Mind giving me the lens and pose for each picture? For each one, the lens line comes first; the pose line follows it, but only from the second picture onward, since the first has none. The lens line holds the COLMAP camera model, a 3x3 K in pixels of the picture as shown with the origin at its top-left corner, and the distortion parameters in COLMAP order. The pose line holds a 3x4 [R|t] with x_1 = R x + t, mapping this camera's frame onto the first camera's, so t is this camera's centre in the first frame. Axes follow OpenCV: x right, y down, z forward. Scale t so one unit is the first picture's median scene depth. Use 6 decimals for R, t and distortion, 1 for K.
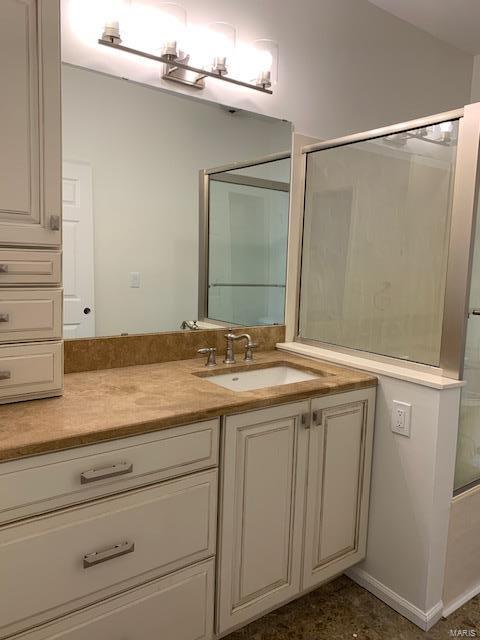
lens RADIAL K [[490.6, 0, 240.7], [0, 490.6, 312.1], [0, 0, 1]] dist [0.004519, -0.000777]
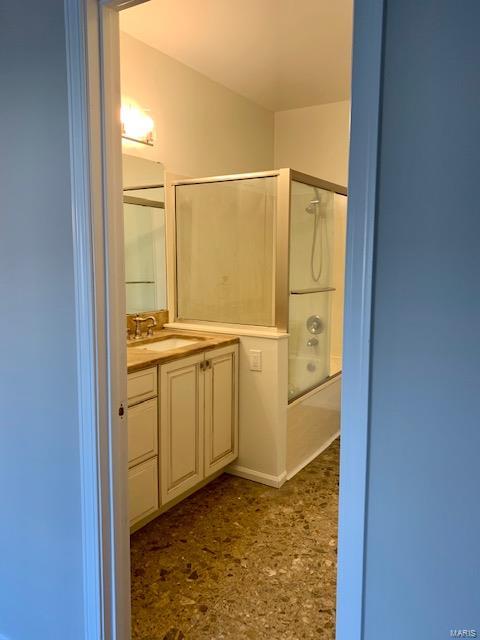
lens RADIAL K [[482.6, 0, 240.0], [0, 482.6, 320.0], [0, 0, 1]] dist [0.073771, -0.097910]
pose [[0.930716, -0.079531, 0.356991, -0.270763], [0.070858, 0.996788, 0.037331, 0.021413], [-0.358814, -0.009449, 0.933361, -0.448801]]
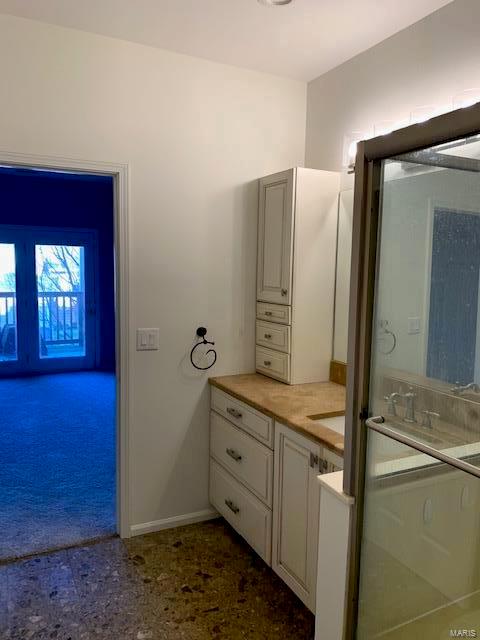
lens RADIAL K [[482.6, 0, 240.0], [0, 482.6, 320.0], [0, 0, 1]] dist [0.073771, -0.097910]
pose [[-0.162910, 0.077372, -0.983602, 1.142028], [-0.134413, 0.985885, 0.099814, -0.179988], [0.977442, 0.148470, -0.150211, 0.854380]]
